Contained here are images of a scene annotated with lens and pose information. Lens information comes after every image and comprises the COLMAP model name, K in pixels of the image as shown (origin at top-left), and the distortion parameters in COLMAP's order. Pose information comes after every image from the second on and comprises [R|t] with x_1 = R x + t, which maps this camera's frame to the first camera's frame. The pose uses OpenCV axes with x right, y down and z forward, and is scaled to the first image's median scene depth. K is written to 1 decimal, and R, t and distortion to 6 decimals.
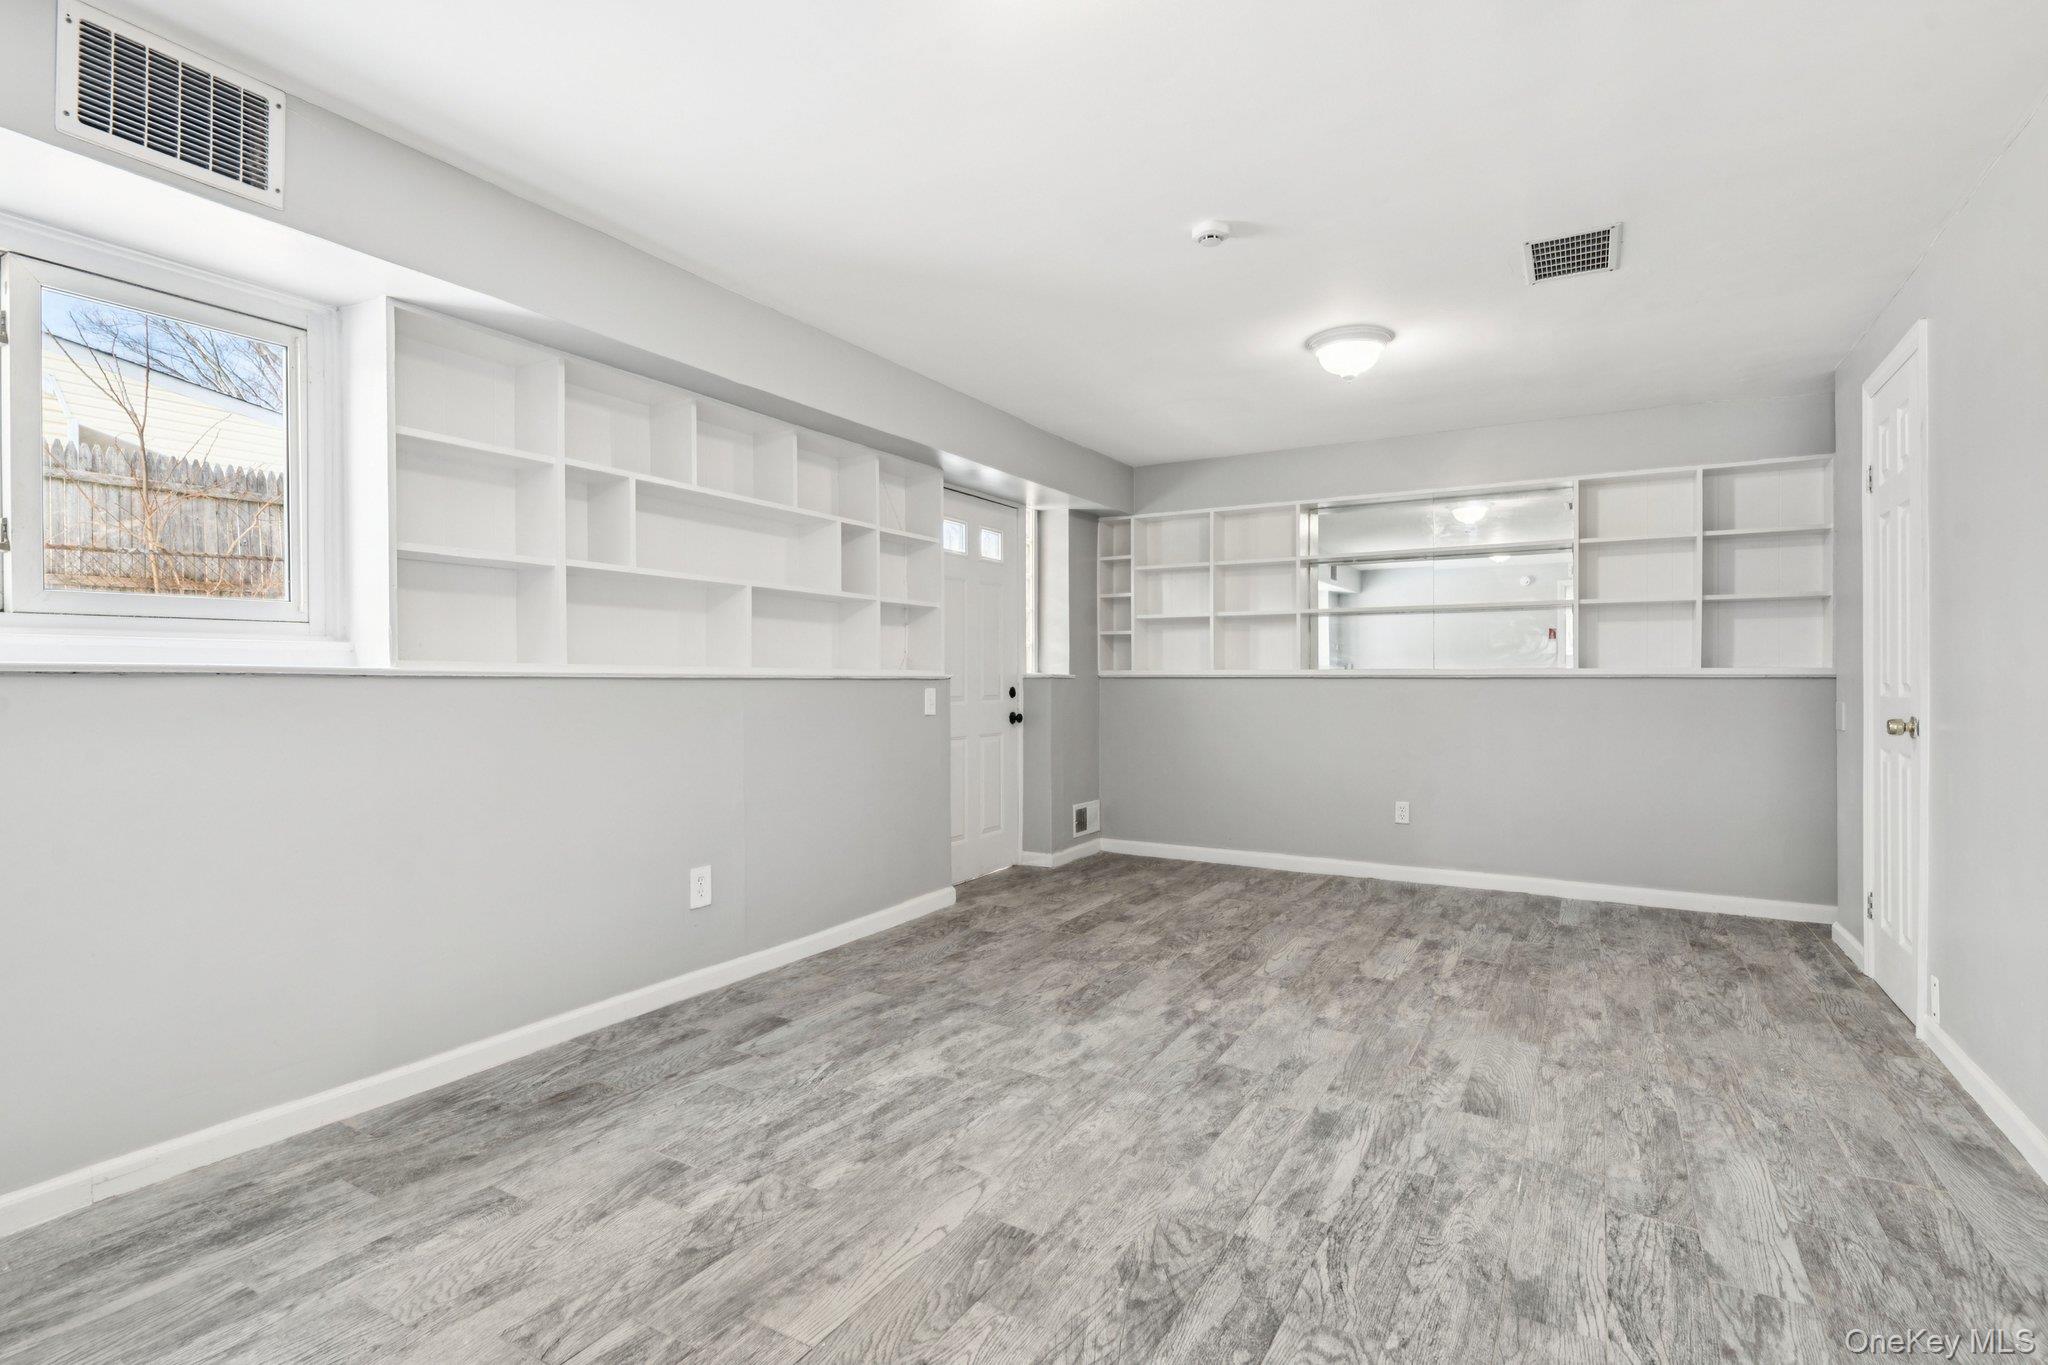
lens RADIAL K [[982.6, 0, 1031.7], [0, 982.6, 671.3], [0, 0, 1]] dist [0.004677, -0.002063]
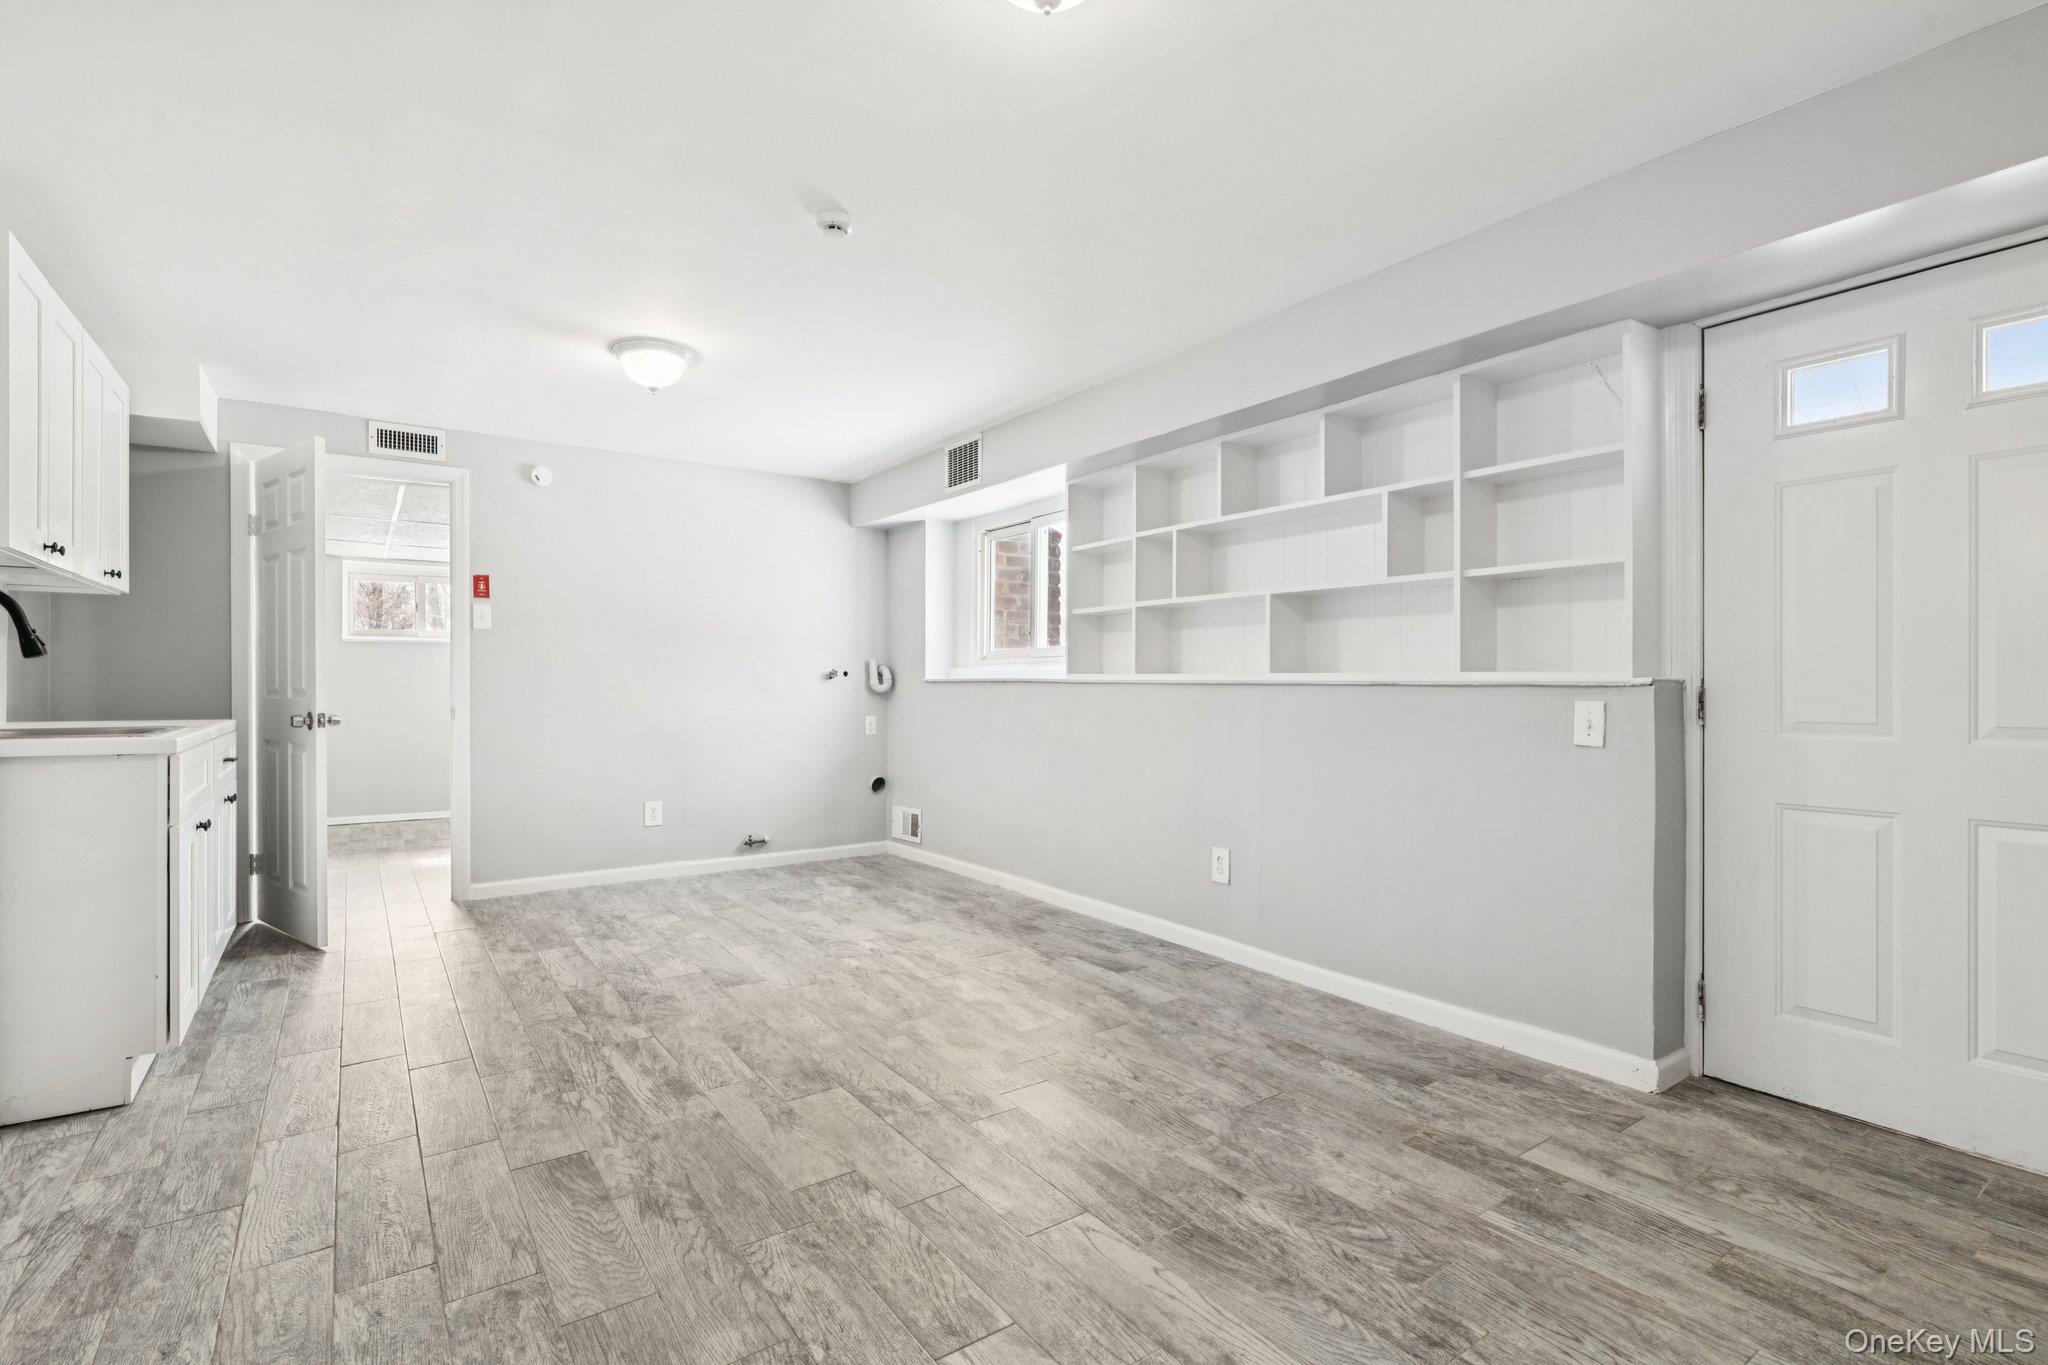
lens RADIAL K [[982.6, 0, 1031.7], [0, 982.6, 671.3], [0, 0, 1]] dist [0.004677, -0.002063]
pose [[-0.428350, -0.010509, -0.903552, 0.991491], [0.005376, 0.999885, -0.014178, 0.010846], [0.903597, -0.010931, -0.428244, 1.610531]]
